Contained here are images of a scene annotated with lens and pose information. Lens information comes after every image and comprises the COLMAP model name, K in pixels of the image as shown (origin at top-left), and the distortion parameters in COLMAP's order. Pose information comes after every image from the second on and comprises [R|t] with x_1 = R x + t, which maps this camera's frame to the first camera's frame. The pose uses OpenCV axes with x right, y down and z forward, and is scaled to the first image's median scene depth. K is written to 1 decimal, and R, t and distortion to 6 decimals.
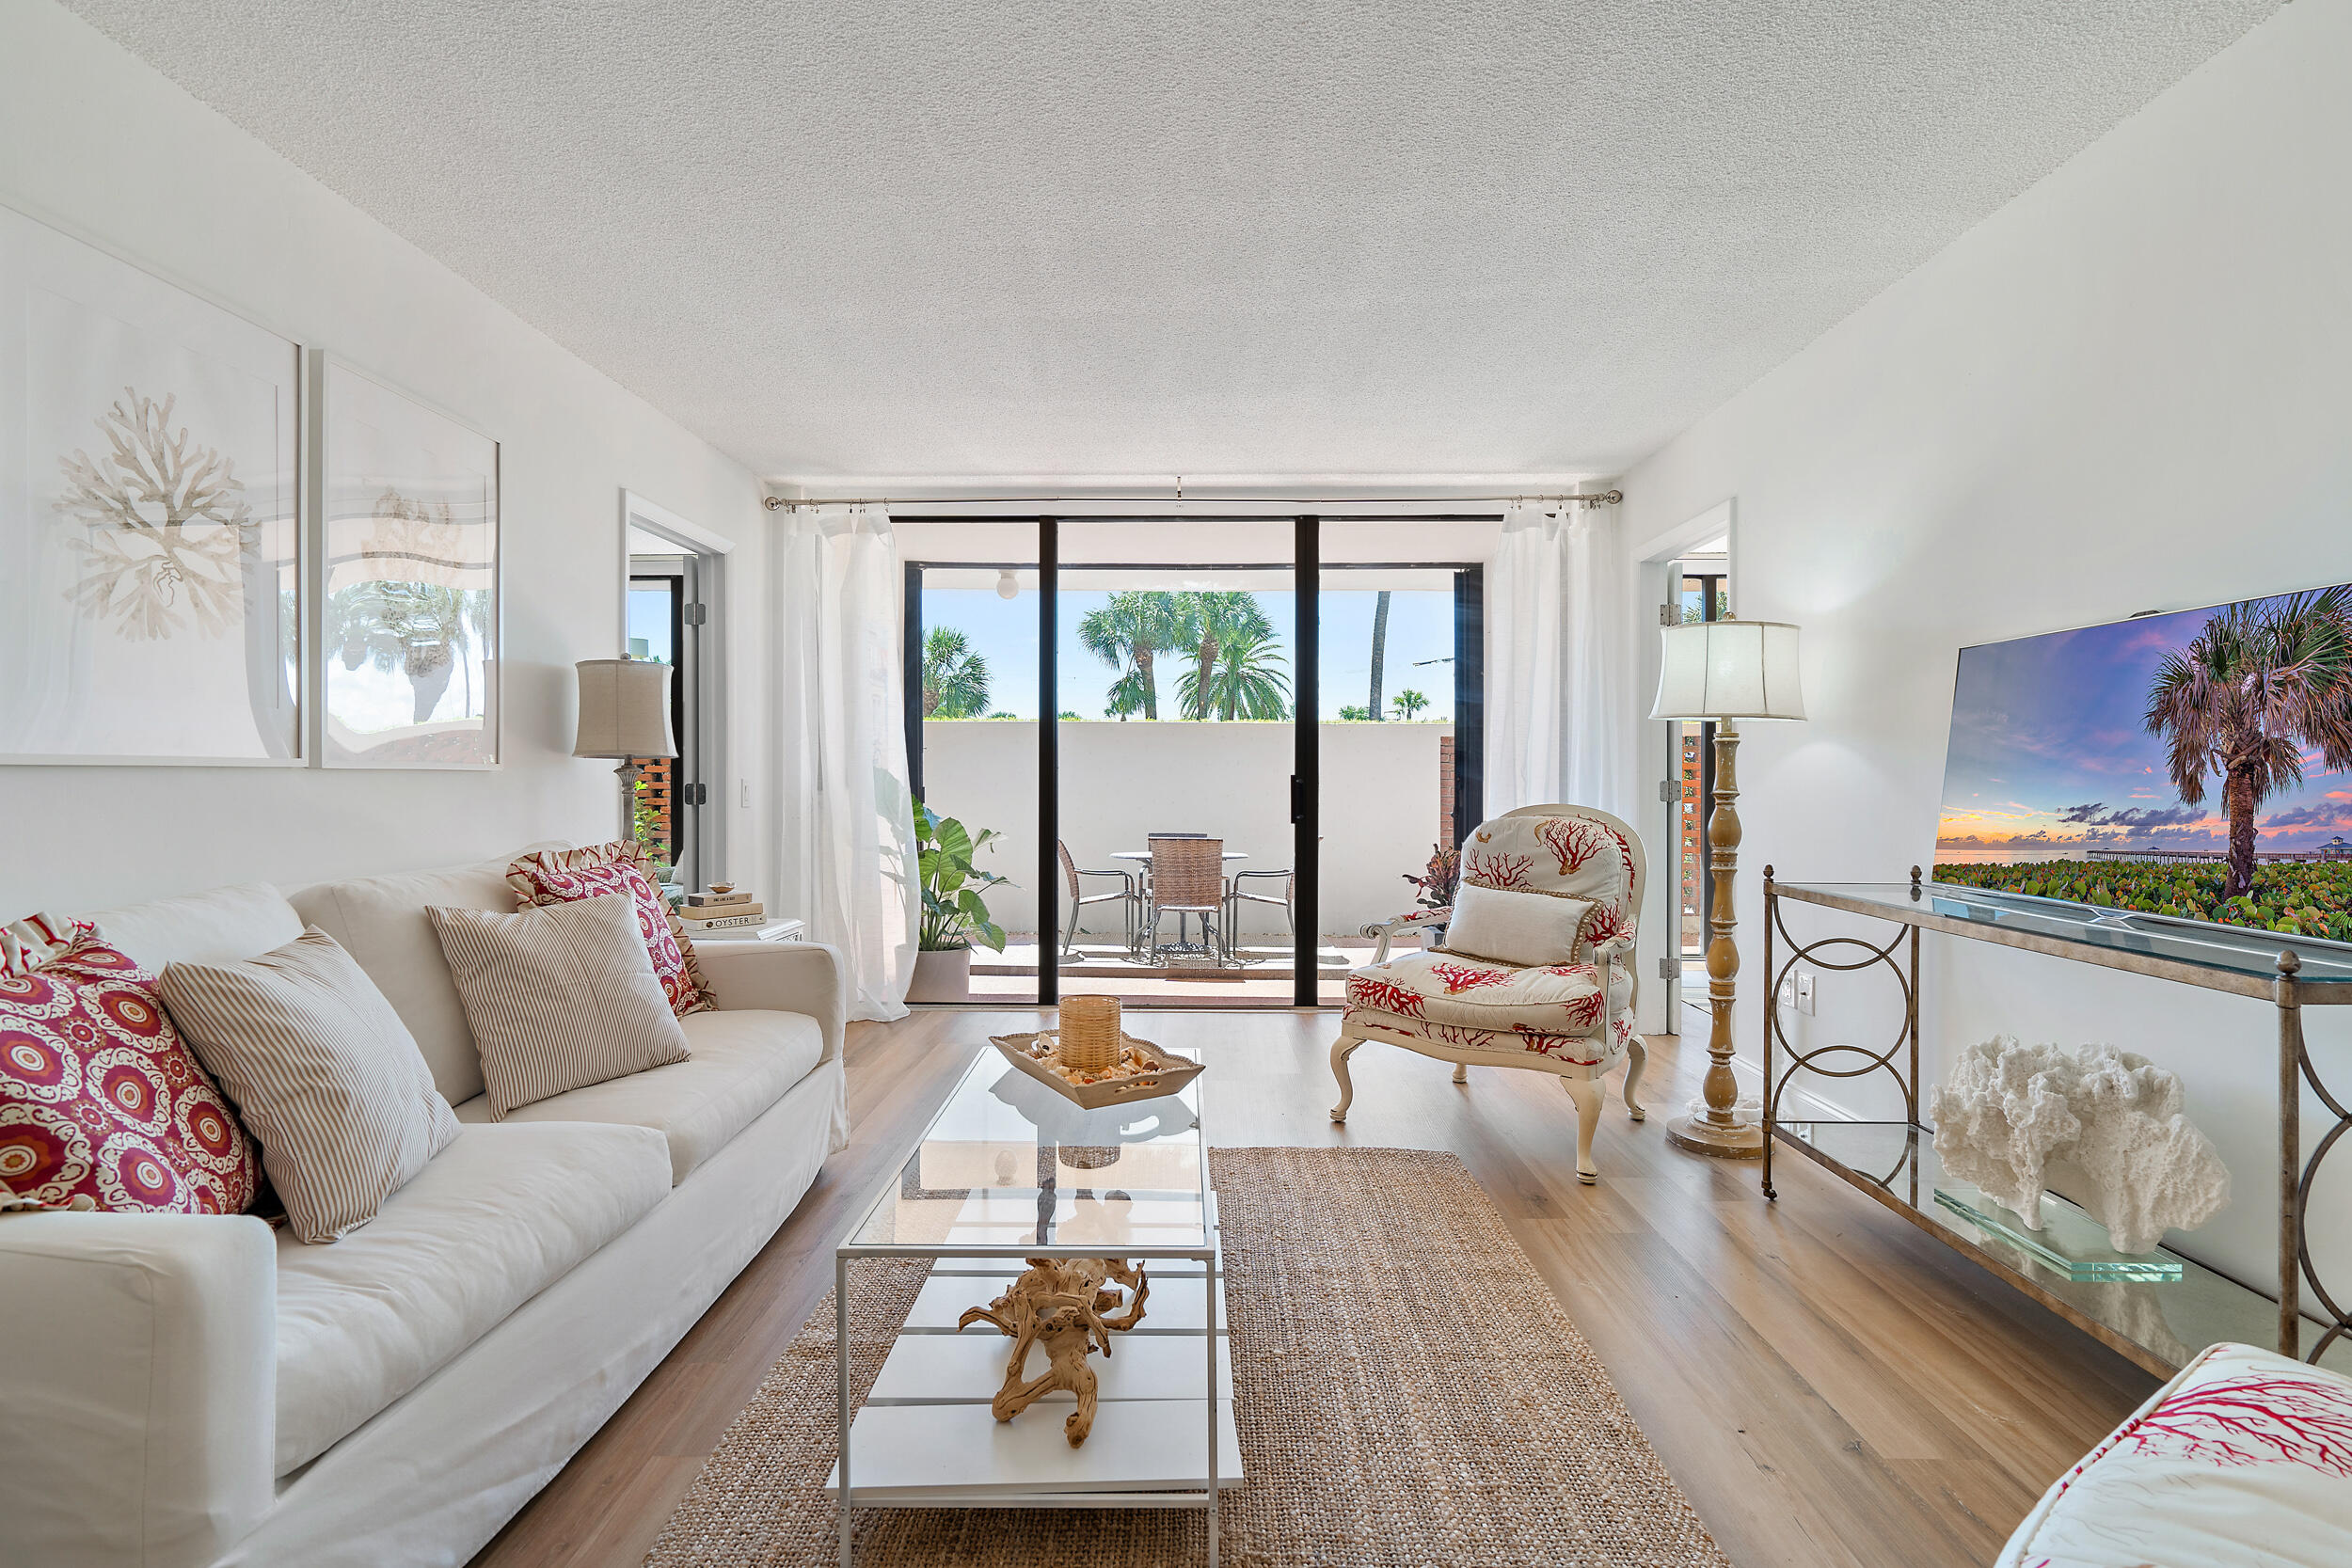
lens RADIAL K [[1077.1, 0, 1179.5], [0, 1077.1, 778.4], [0, 0, 1]] dist [-0.001341, 0.000449]
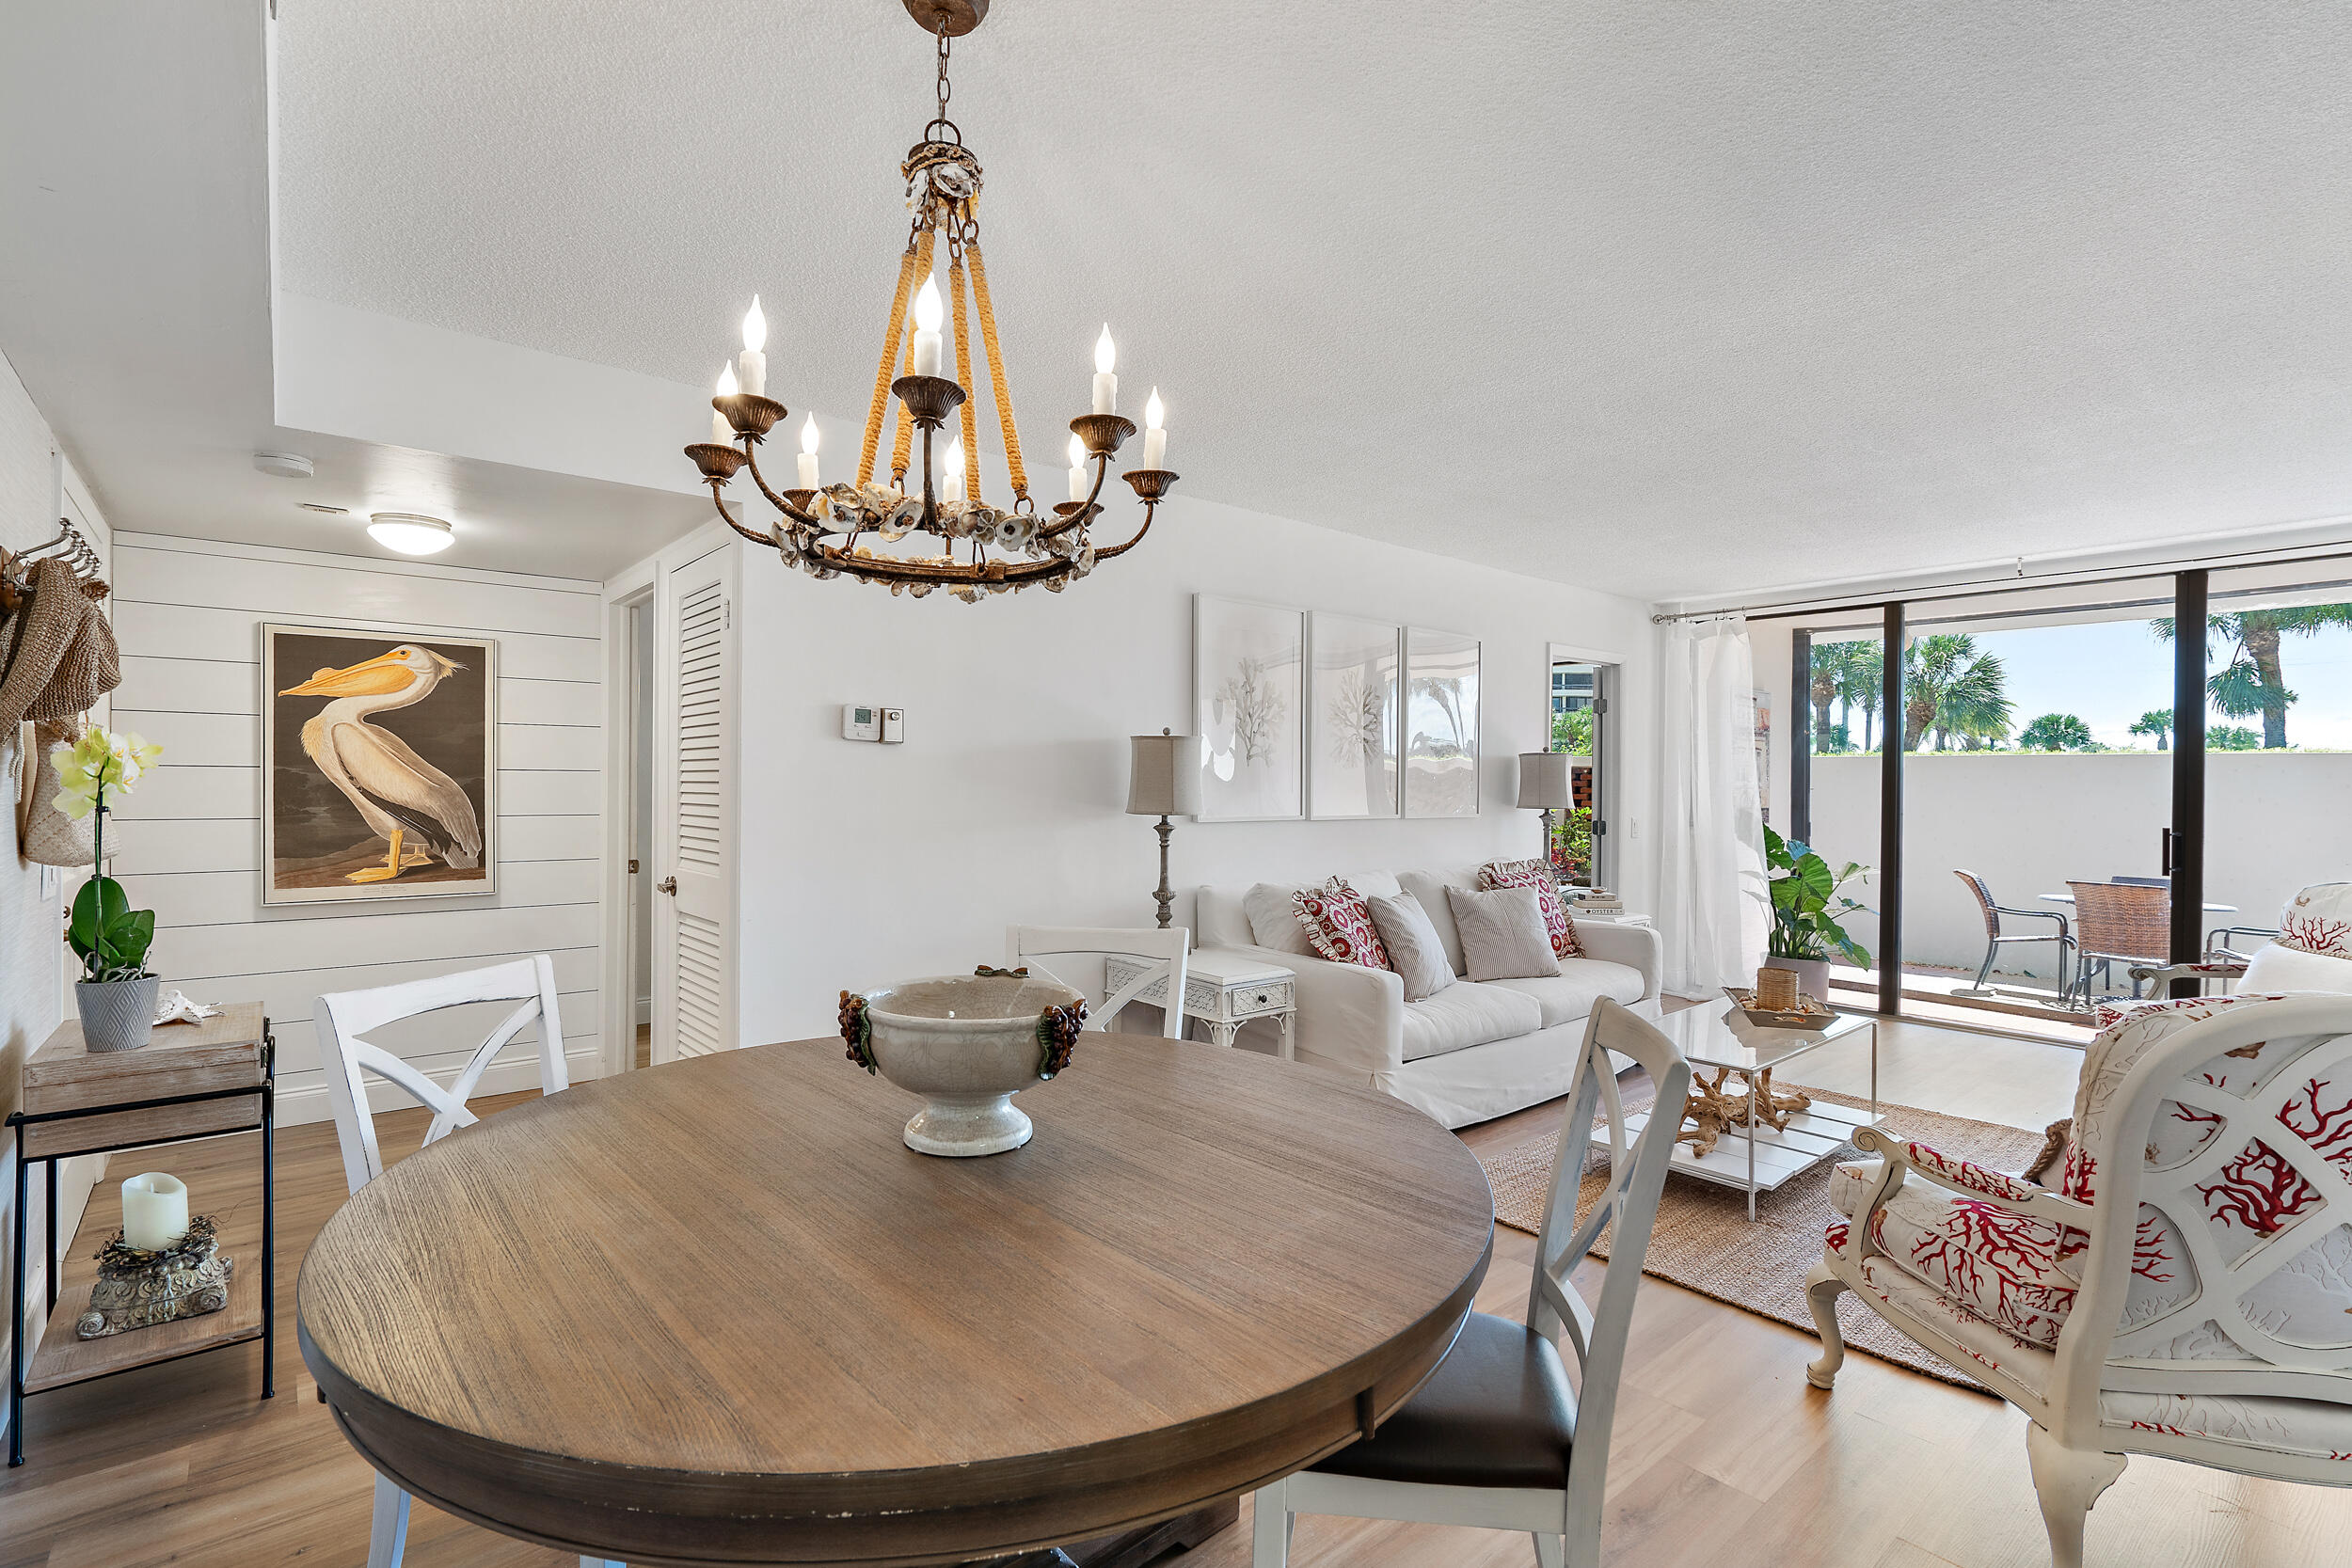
lens RADIAL K [[1081.5, 0, 1169.2], [0, 1081.5, 790.0], [0, 0, 1]] dist [-0.003661, 0.000454]
pose [[0.651227, 0.009394, -0.758825, 0.476211], [-0.009580, 0.999945, 0.004157, -0.061755], [0.758822, 0.004563, 0.651282, -0.678678]]
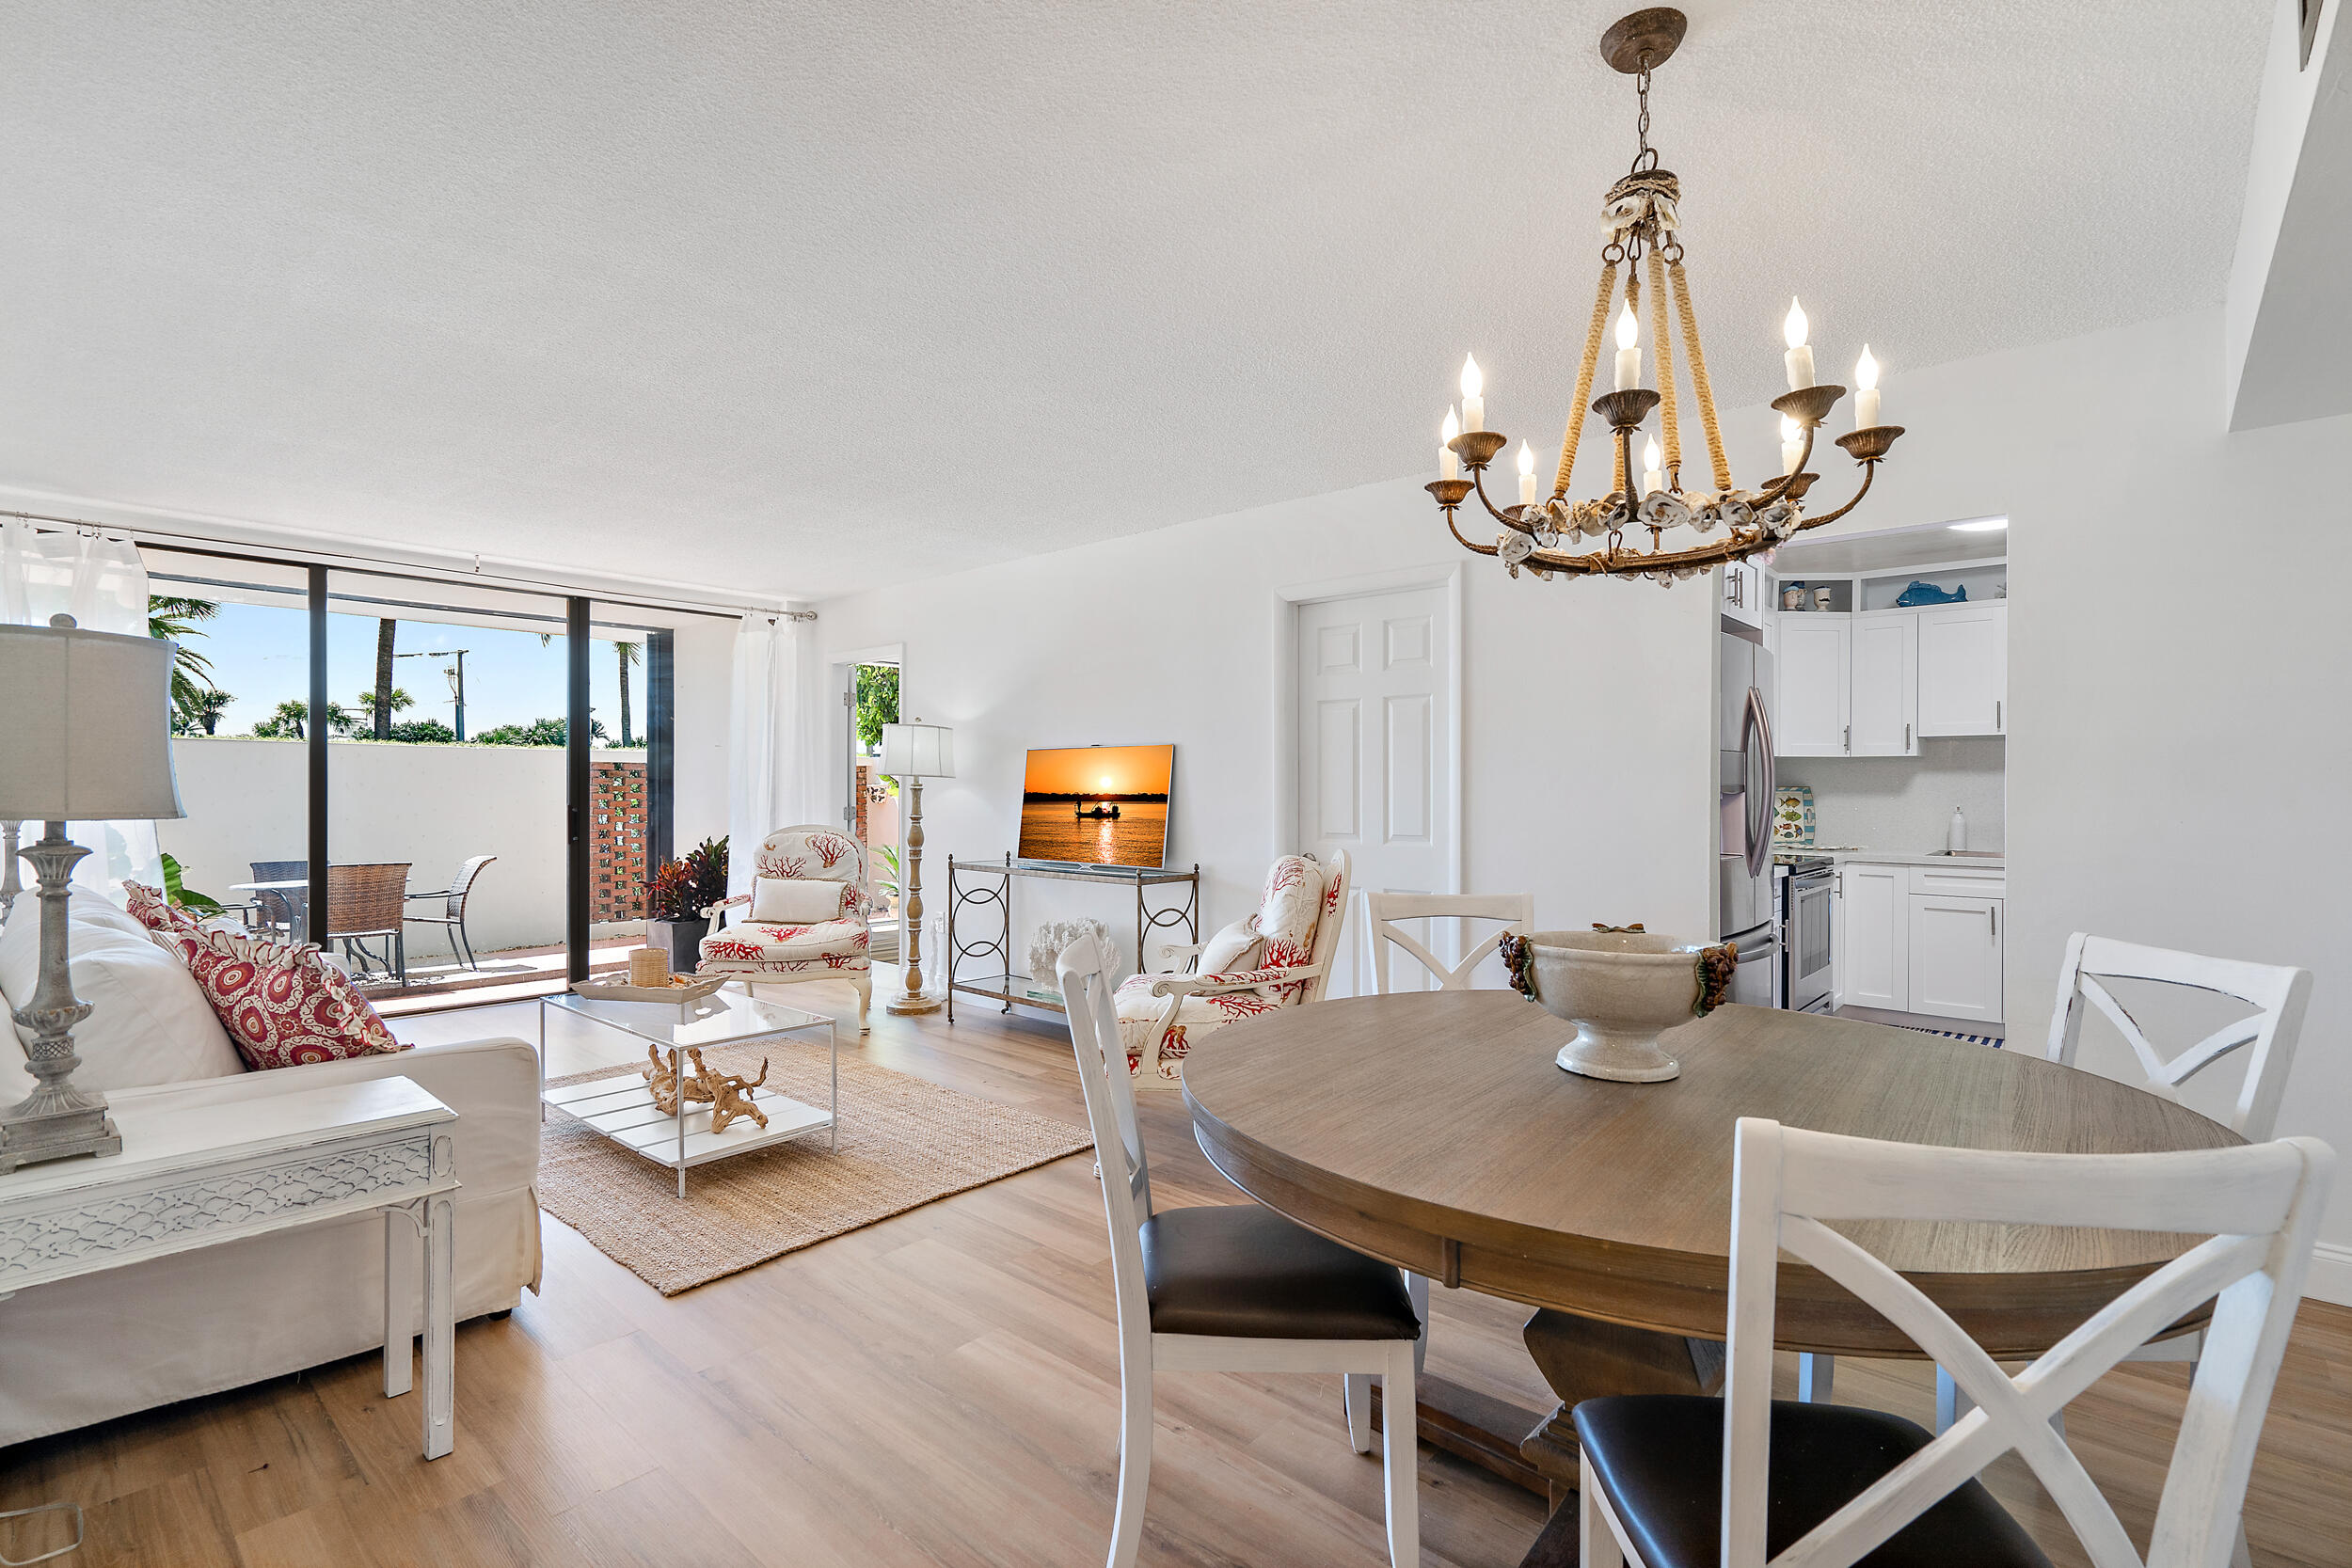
lens RADIAL K [[1081.5, 0, 1169.2], [0, 1081.5, 790.0], [0, 0, 1]] dist [-0.003661, 0.000454]
pose [[0.655682, -0.001721, 0.755035, -0.685859], [0.000786, 0.999998, 0.001596, -0.039704], [-0.755037, -0.000453, 0.655682, -0.603056]]
